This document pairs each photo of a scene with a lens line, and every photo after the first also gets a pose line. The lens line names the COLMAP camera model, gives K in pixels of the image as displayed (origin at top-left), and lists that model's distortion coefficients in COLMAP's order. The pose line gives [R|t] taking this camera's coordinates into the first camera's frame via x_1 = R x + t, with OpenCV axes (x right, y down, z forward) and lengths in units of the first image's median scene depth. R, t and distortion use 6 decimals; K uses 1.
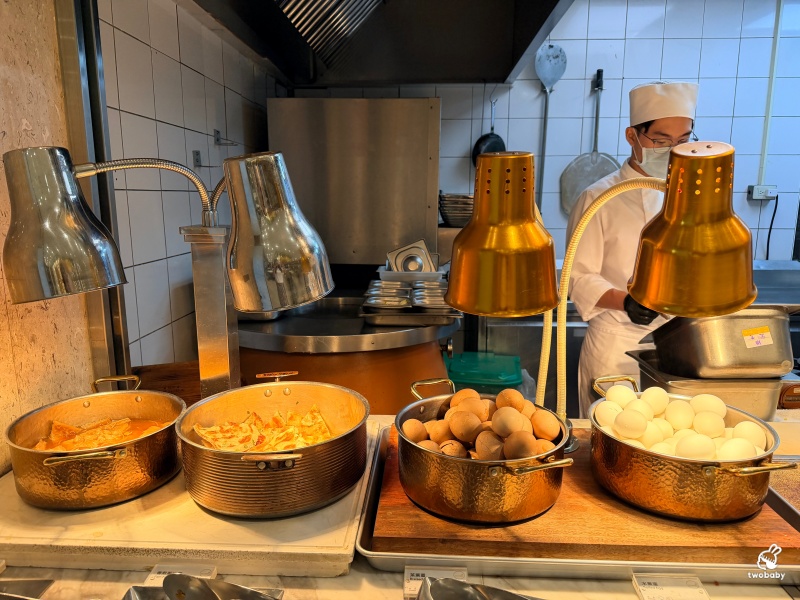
lens RADIAL K [[566.5, 0, 400.0], [0, 566.5, 300.0], [0, 0, 1]] dist [-0.002122, -0.001747]
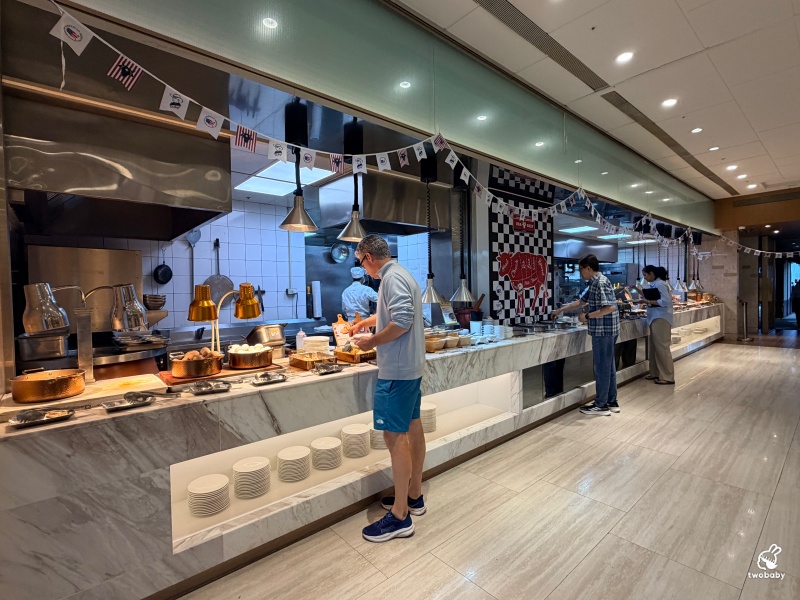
lens RADIAL K [[389.0, 0, 400.0], [0, 389.0, 300.0], [0, 0, 1]] dist [0.000002, -0.000059]
pose [[0.720724, -0.028715, 0.692627, -0.197982], [0.142135, 0.984036, -0.107105, 0.098244], [-0.678494, 0.175640, 0.713300, -0.541913]]
